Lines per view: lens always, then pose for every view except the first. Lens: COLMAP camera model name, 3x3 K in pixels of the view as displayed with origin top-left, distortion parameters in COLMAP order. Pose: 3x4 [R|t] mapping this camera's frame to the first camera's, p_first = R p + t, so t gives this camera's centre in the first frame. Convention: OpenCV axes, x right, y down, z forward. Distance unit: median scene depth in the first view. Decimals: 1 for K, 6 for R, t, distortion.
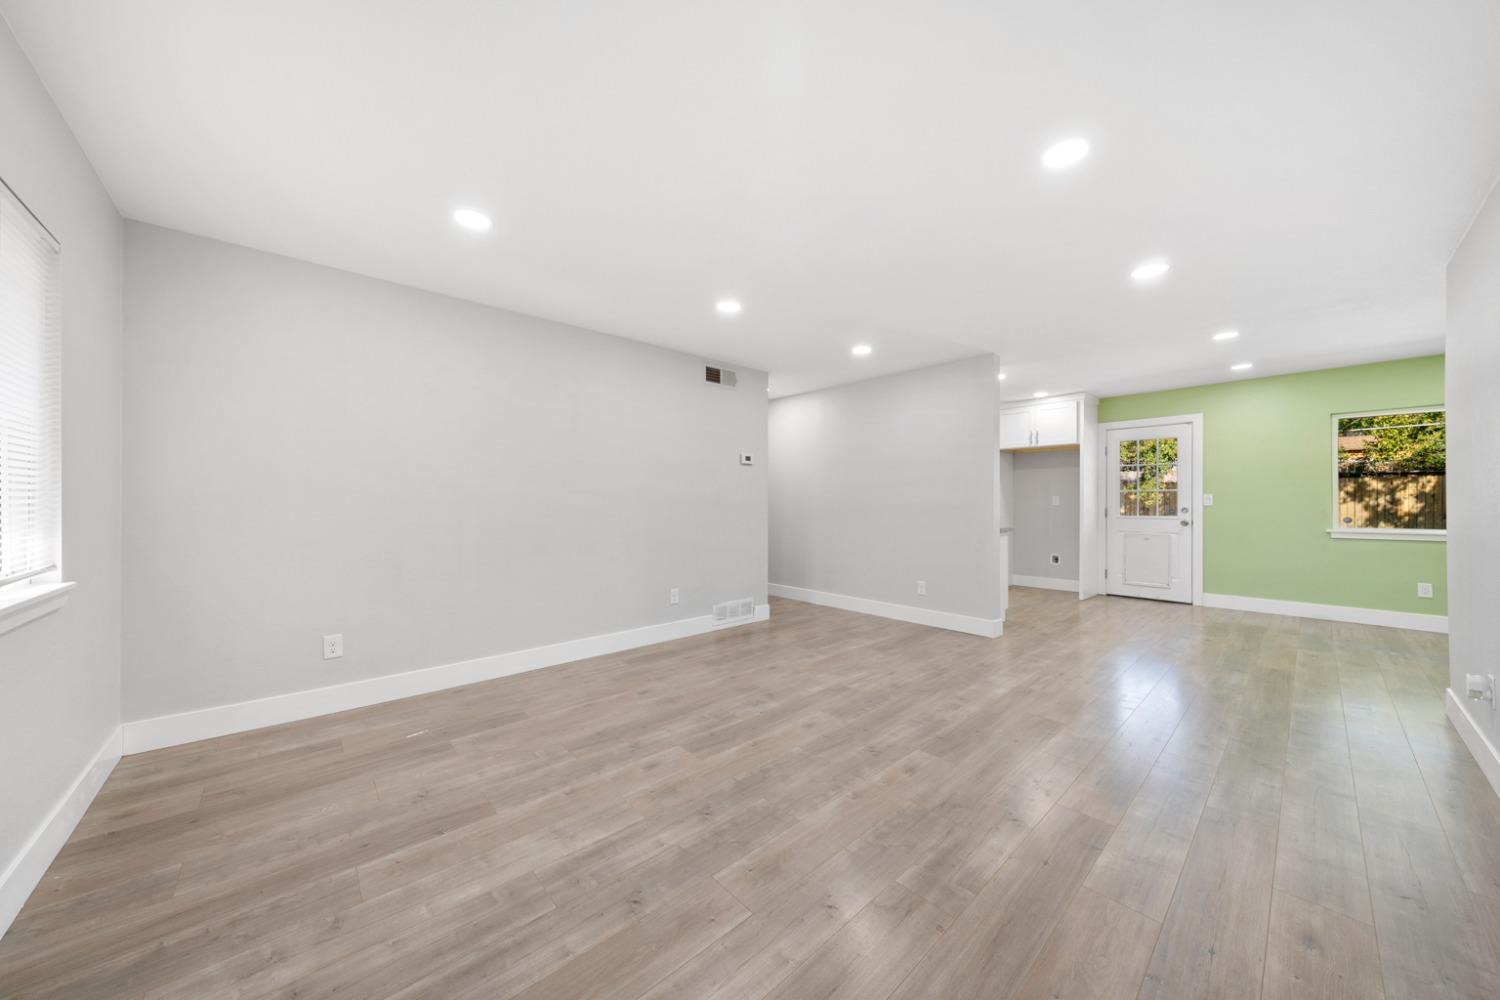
lens RADIAL K [[511.4, 0, 757.7], [0, 511.4, 499.7], [0, 0, 1]] dist [-0.000666, -0.000593]
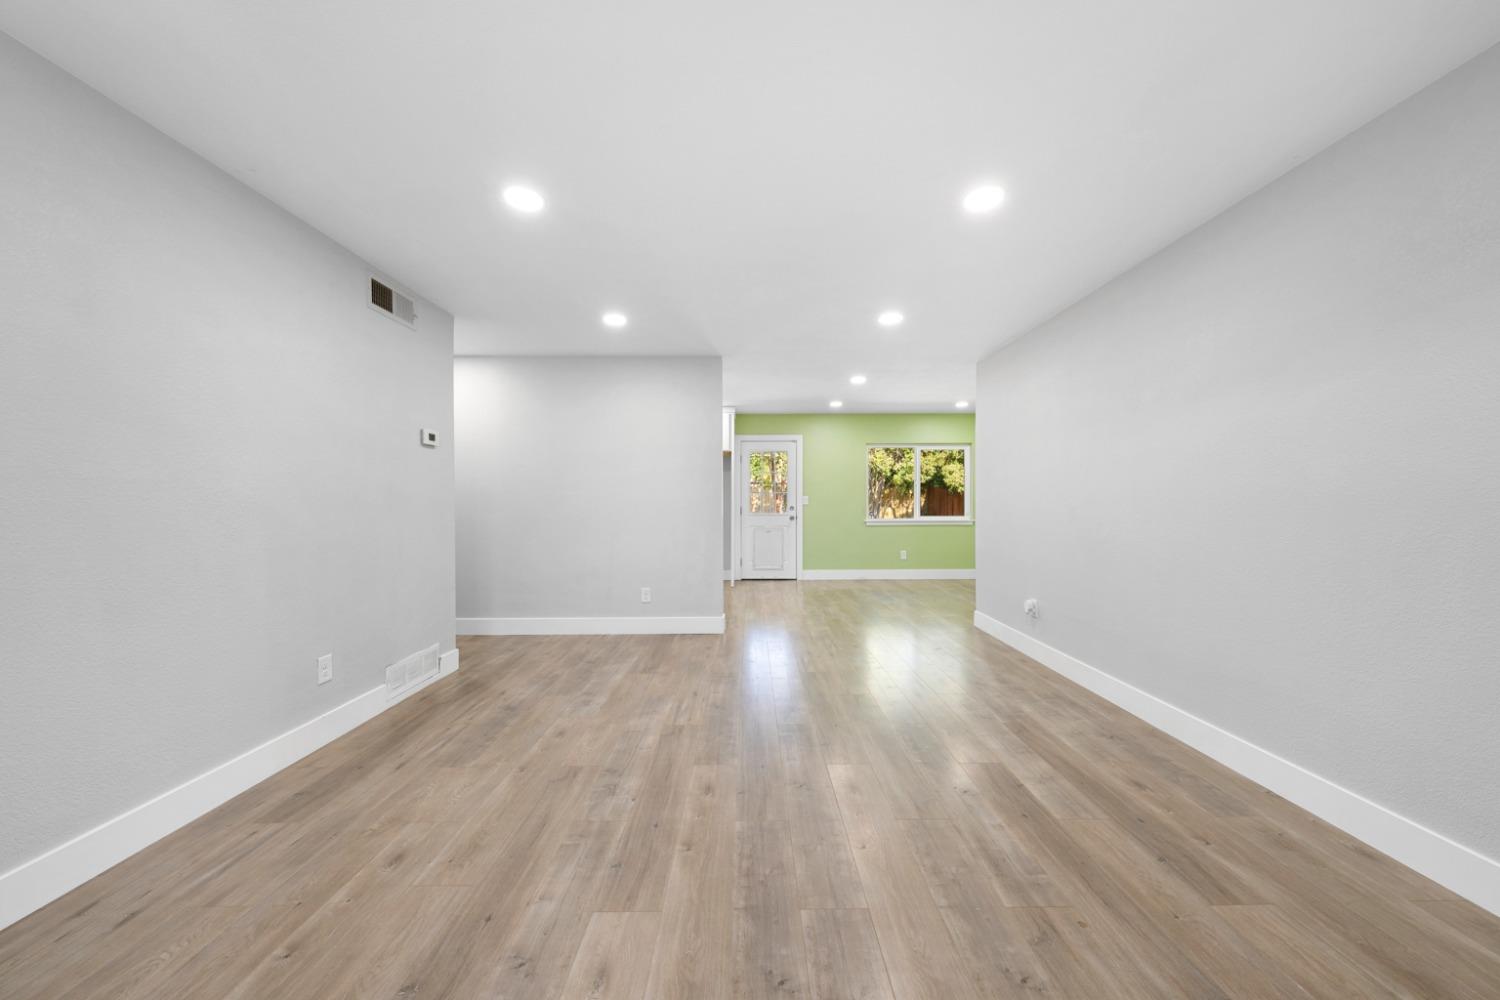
lens RADIAL K [[511.4, 0, 759.3], [0, 511.4, 510.1], [0, 0, 1]] dist [-0.000666, -0.000593]
pose [[0.666200, -0.012776, 0.745664, -0.357494], [-0.002110, 0.999817, 0.019016, 0.001459], [-0.745770, -0.014242, 0.666051, 0.360886]]
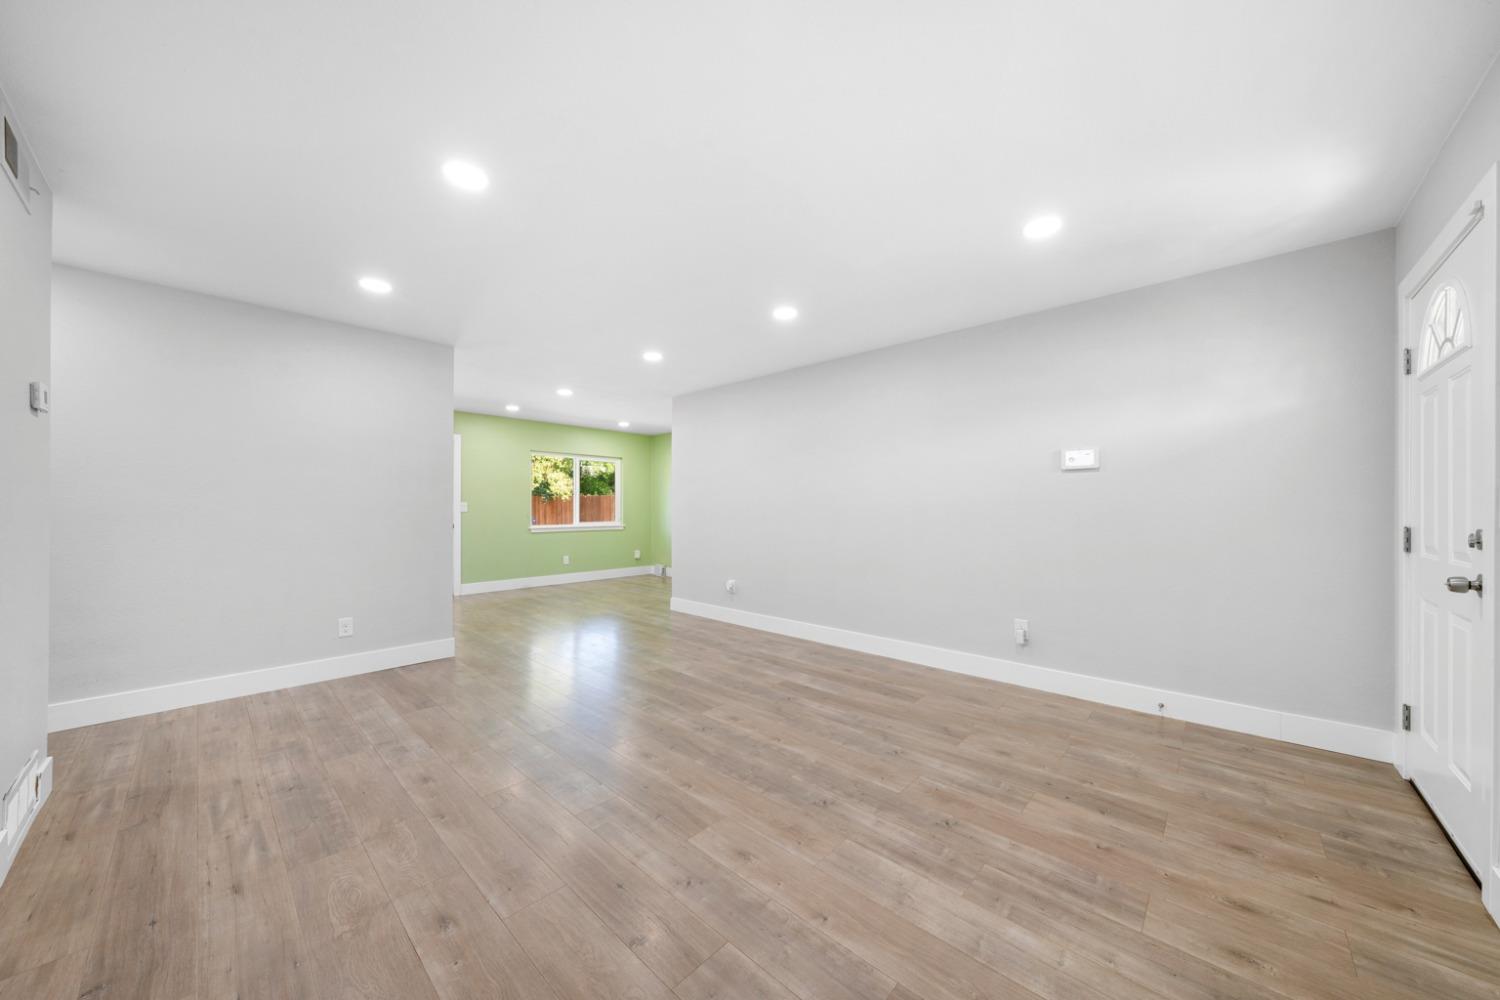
lens RADIAL K [[511.4, 0, 750.0], [0, 511.4, 513.4], [0, 0, 1]] dist [-0.000666, -0.000593]
pose [[-0.073507, -0.008328, 0.997260, -0.688854], [-0.006355, 0.999949, 0.007882, 0.002578], [-0.997274, -0.005758, -0.073557, 0.745529]]
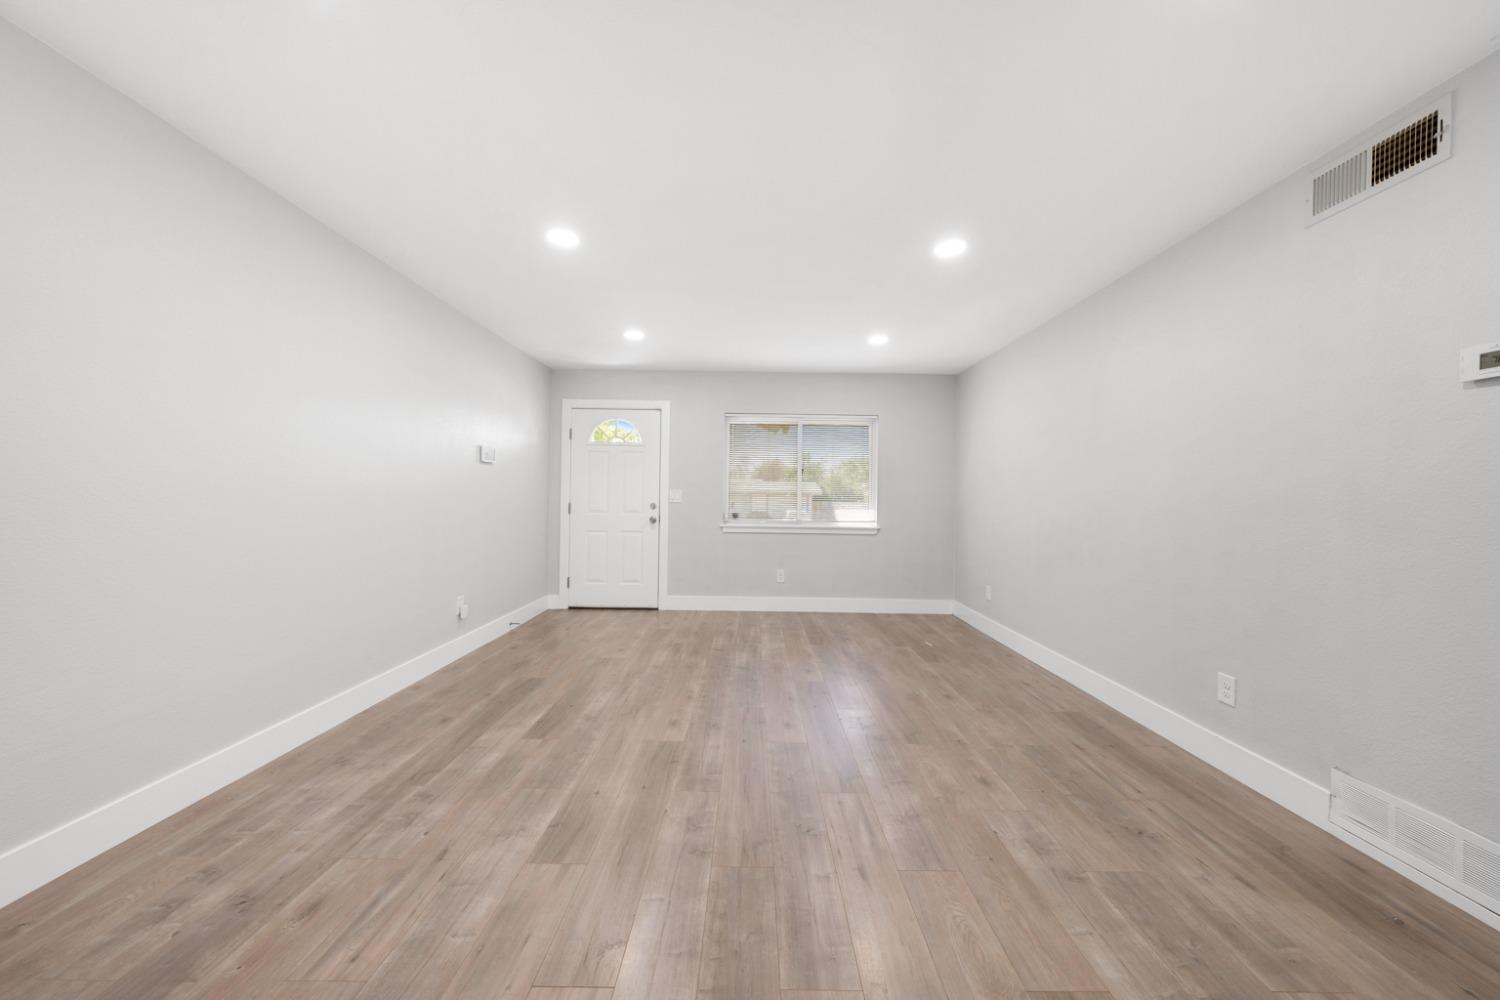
lens RADIAL K [[511.4, 0, 747.1], [0, 511.4, 500.1], [0, 0, 1]] dist [-0.000666, -0.000593]
pose [[-0.688149, -0.006333, -0.725542, 0.738031], [-0.009995, 0.999950, 0.000752, 0.005443], [0.725500, 0.007769, -0.688178, 1.365806]]
